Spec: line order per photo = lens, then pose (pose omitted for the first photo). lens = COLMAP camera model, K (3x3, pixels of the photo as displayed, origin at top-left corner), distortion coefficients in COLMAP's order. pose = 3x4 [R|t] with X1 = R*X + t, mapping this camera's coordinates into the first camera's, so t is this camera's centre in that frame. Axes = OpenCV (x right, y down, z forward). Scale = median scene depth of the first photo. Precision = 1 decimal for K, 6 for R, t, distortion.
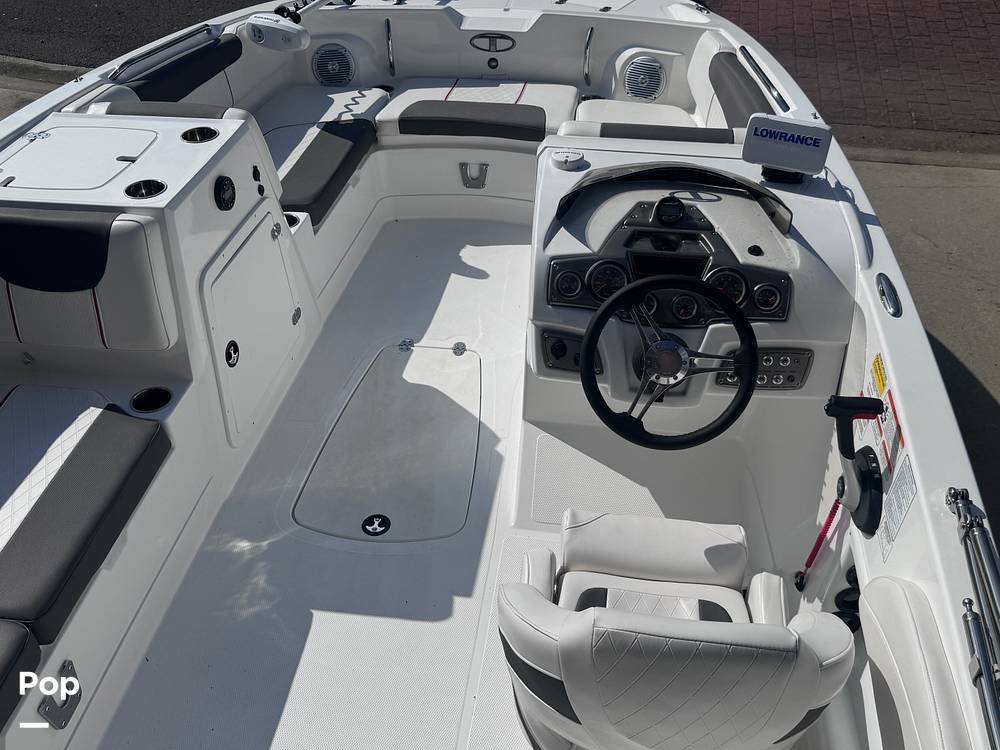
lens RADIAL K [[954.2, 0, 495.5], [0, 954.2, 375.2], [0, 0, 1]] dist [0.229748, -0.524969]
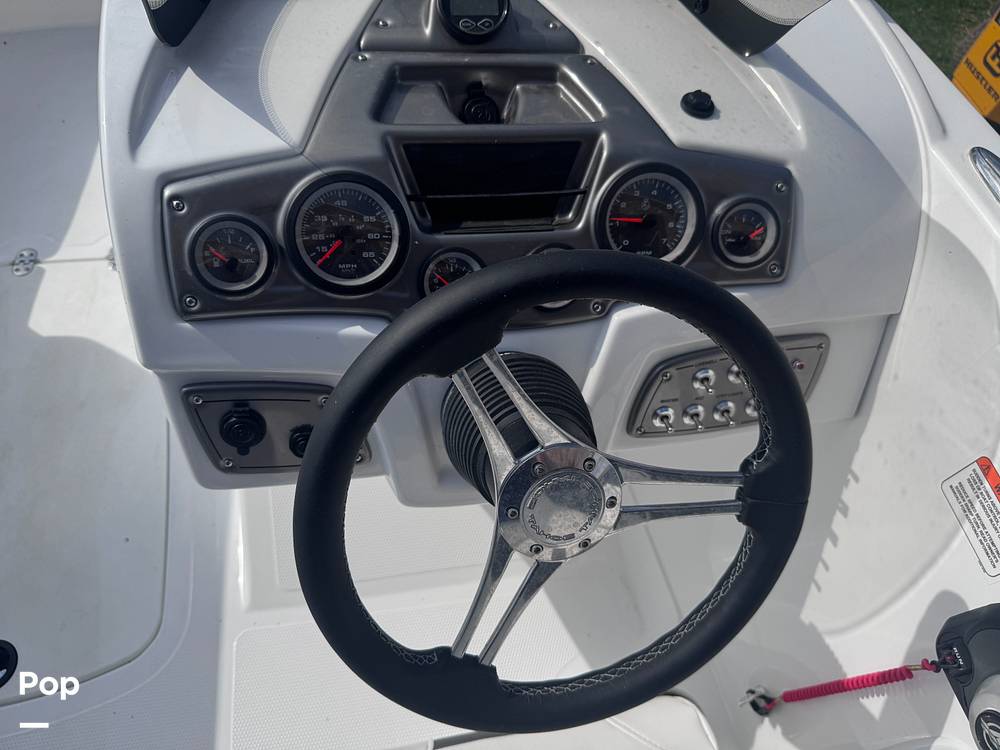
lens RADIAL K [[689.1, 0, 499.1], [0, 689.1, 351.0], [0, 0, 1]] dist [0.056495, -0.061318]
pose [[0.947972, -0.181016, 0.261882, 0.096521], [0.095727, 0.946624, 0.307799, -0.128925], [-0.303621, -0.266715, 0.914701, 0.737203]]
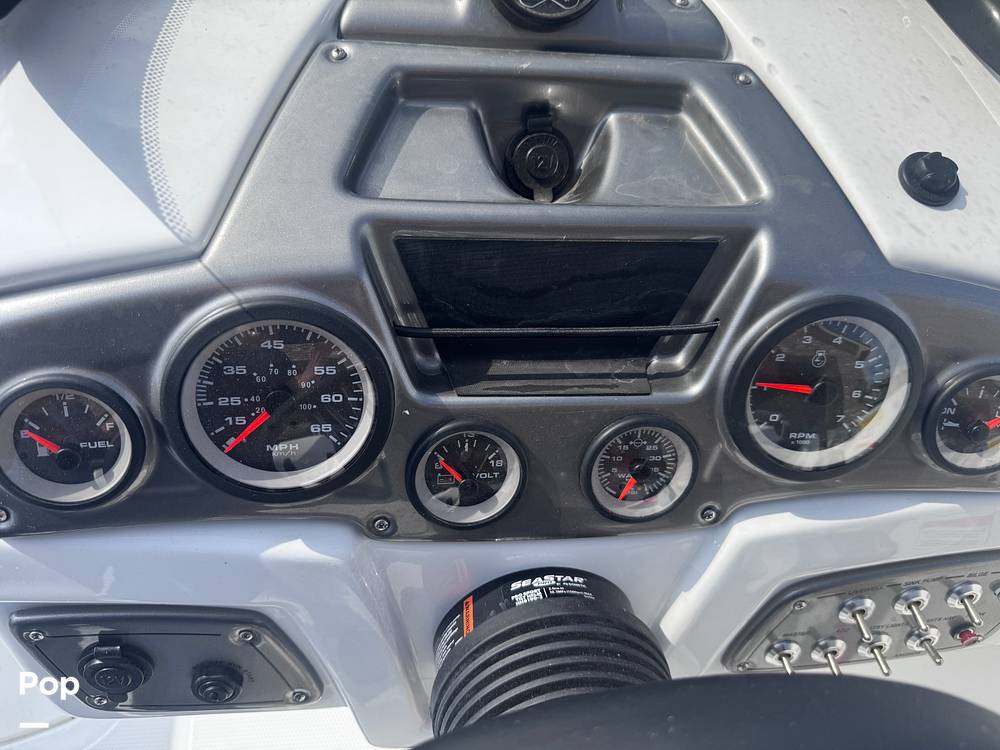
lens RADIAL K [[737.6, 0, 503.1], [0, 737.6, 383.0], [0, 0, 1]] dist [0.001633, -0.005476]
pose [[0.971593, -0.127836, 0.199163, 0.132225], [0.030061, 0.901405, 0.431933, -0.163248], [-0.234743, -0.413676, 0.879641, 0.856485]]
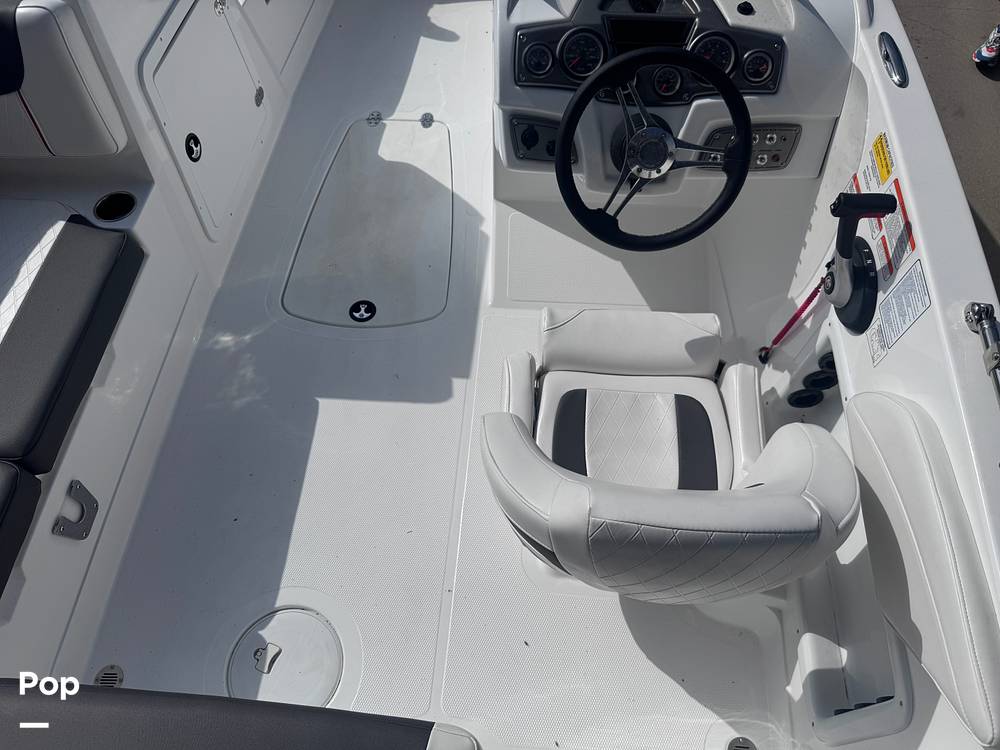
lens RADIAL K [[737.6, 0, 503.1], [0, 737.6, 383.0], [0, 0, 1]] dist [0.001633, -0.005476]
pose [[0.997718, -0.063340, 0.023369, 0.009665], [0.051260, 0.935956, 0.348366, -0.054412], [-0.043938, -0.346373, 0.937067, 0.261124]]
